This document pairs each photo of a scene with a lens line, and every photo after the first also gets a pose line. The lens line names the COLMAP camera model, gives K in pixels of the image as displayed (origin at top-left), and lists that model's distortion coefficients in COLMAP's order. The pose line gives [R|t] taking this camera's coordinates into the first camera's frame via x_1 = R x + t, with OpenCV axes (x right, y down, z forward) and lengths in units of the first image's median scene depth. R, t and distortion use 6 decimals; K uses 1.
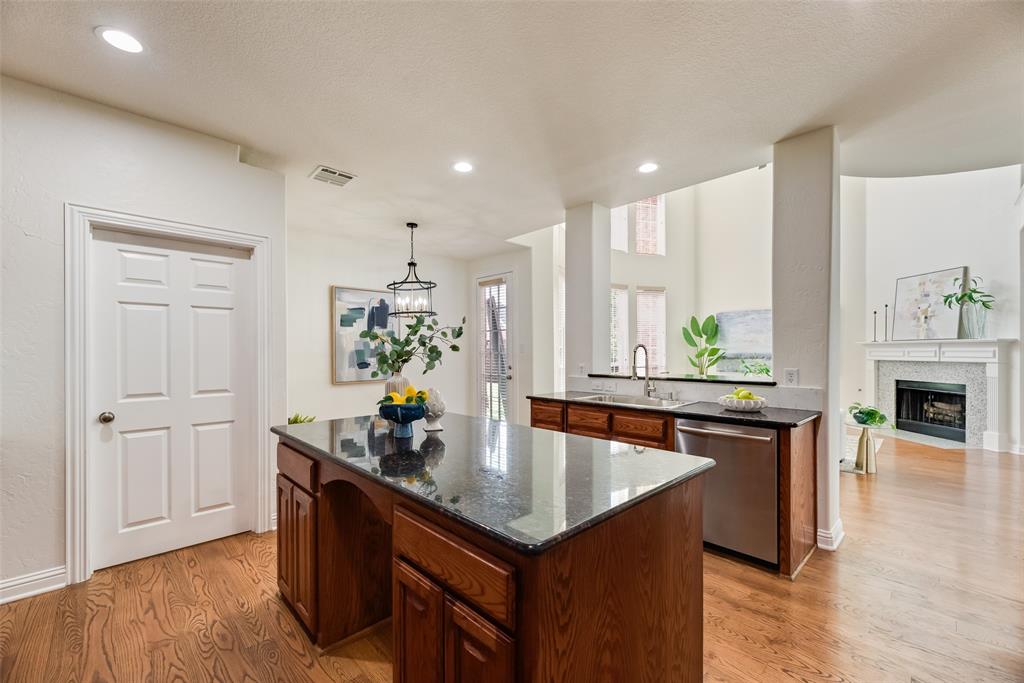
lens RADIAL K [[412.3, 0, 506.9], [0, 412.3, 351.2], [0, 0, 1]] dist [0.001001, 0.000101]
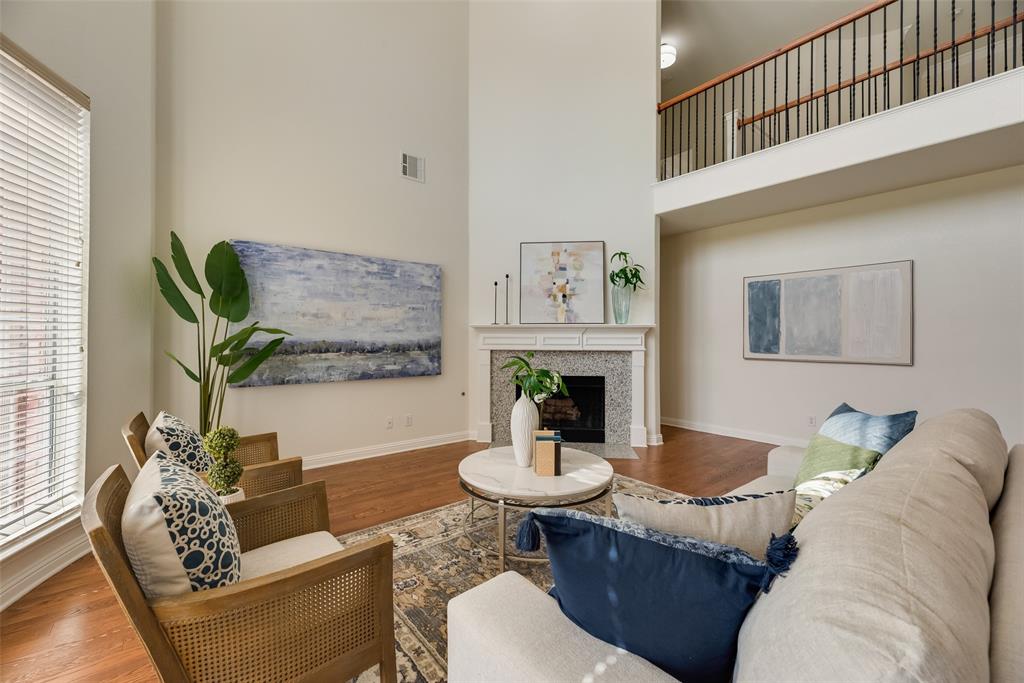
lens RADIAL K [[415.8, 0, 510.7], [0, 415.8, 331.9], [0, 0, 1]] dist [-0.000266, 0.000028]
pose [[0.072738, 0.014896, 0.997240, 0.217550], [-0.003043, 0.999887, -0.014714, 0.000657], [-0.997346, -0.001964, 0.072775, 1.135168]]
